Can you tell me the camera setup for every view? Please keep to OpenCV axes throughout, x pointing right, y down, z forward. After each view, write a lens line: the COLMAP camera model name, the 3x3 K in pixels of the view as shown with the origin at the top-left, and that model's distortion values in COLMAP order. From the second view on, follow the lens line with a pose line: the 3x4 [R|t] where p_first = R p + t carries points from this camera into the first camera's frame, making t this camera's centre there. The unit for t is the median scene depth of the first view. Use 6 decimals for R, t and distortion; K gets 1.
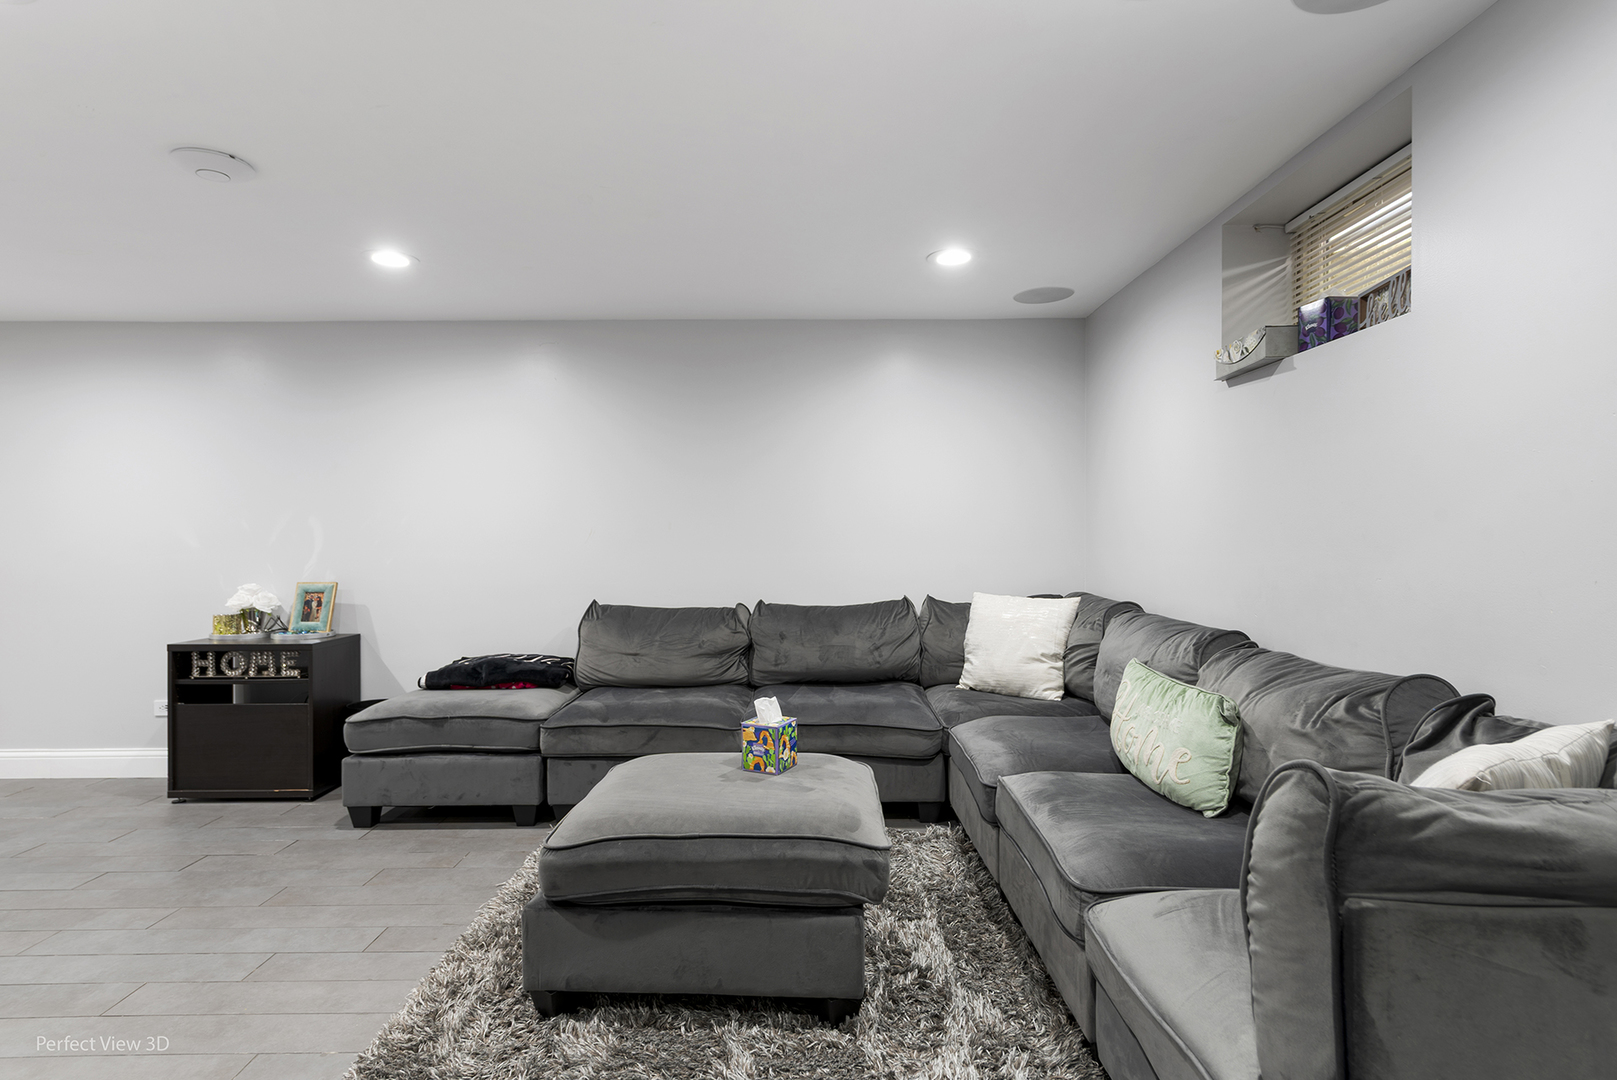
lens RADIAL K [[870.9, 0, 813.8], [0, 870.9, 541.0], [0, 0, 1]] dist [0.019111, -0.002655]
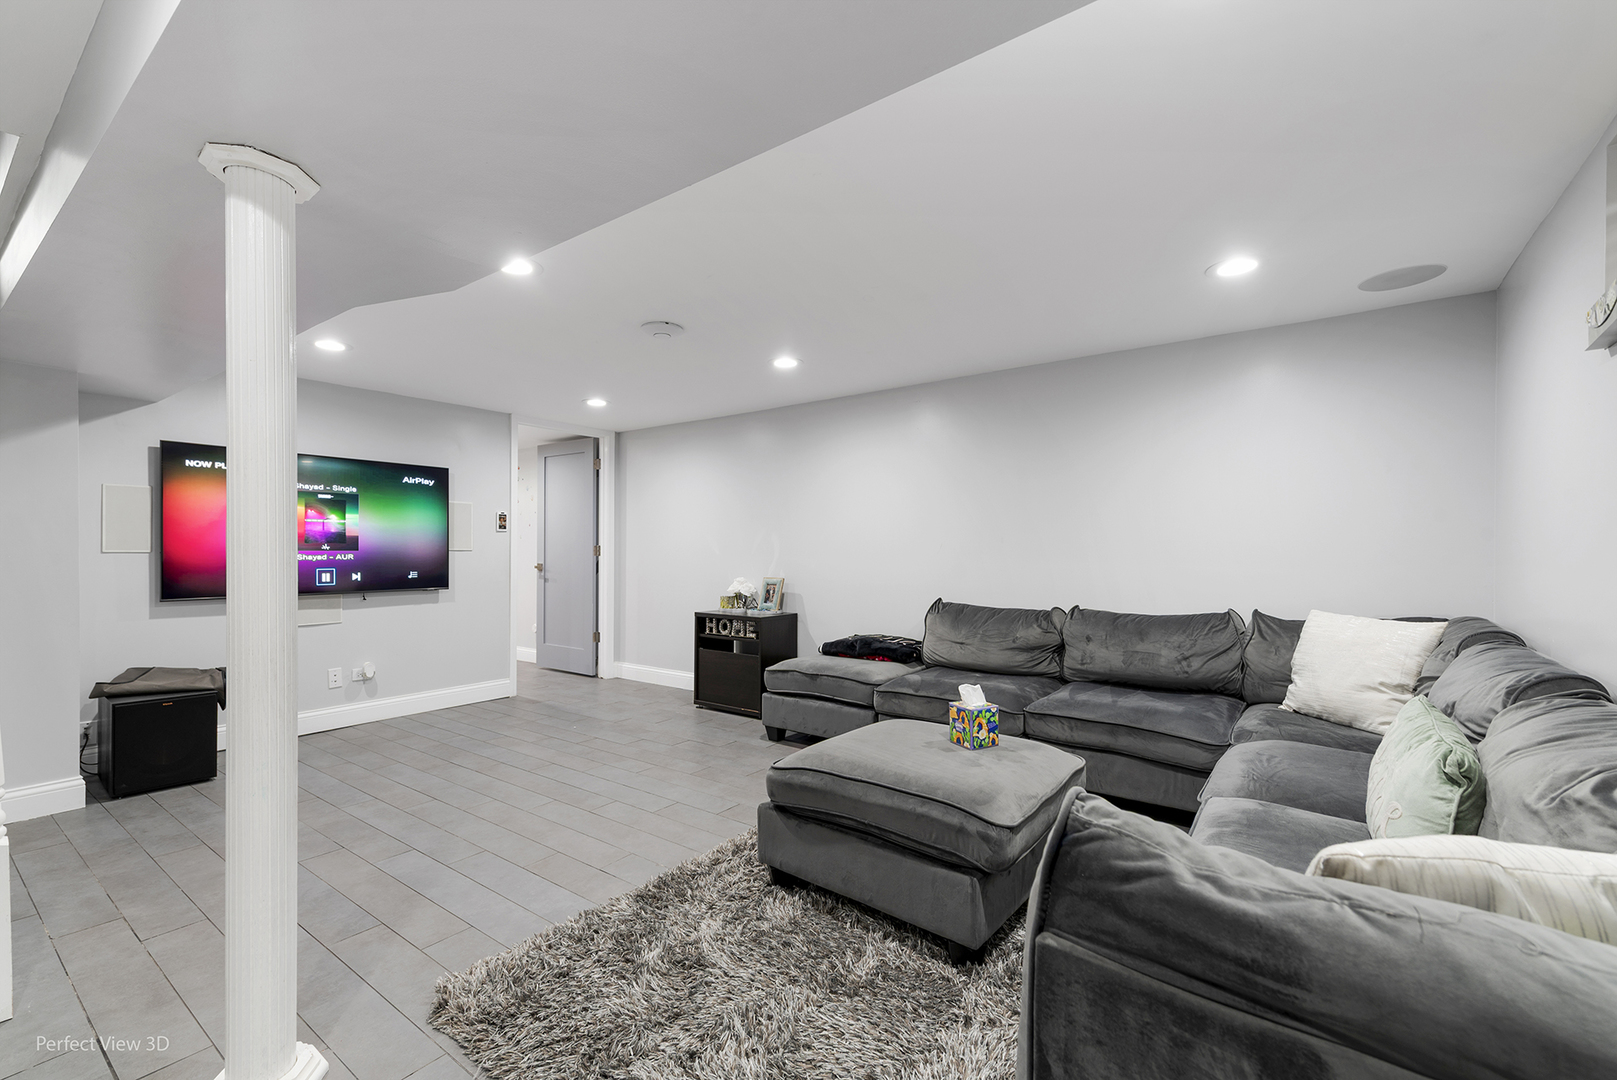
lens RADIAL K [[705.4, 0, 801.6], [0, 705.4, 543.6], [0, 0, 1]] dist [0.010996, -0.001205]
pose [[0.787597, 0.000087, -0.616191, 0.267708], [-0.007007, 0.999937, -0.008815, -0.002187], [0.616151, 0.011260, 0.787548, 0.069192]]
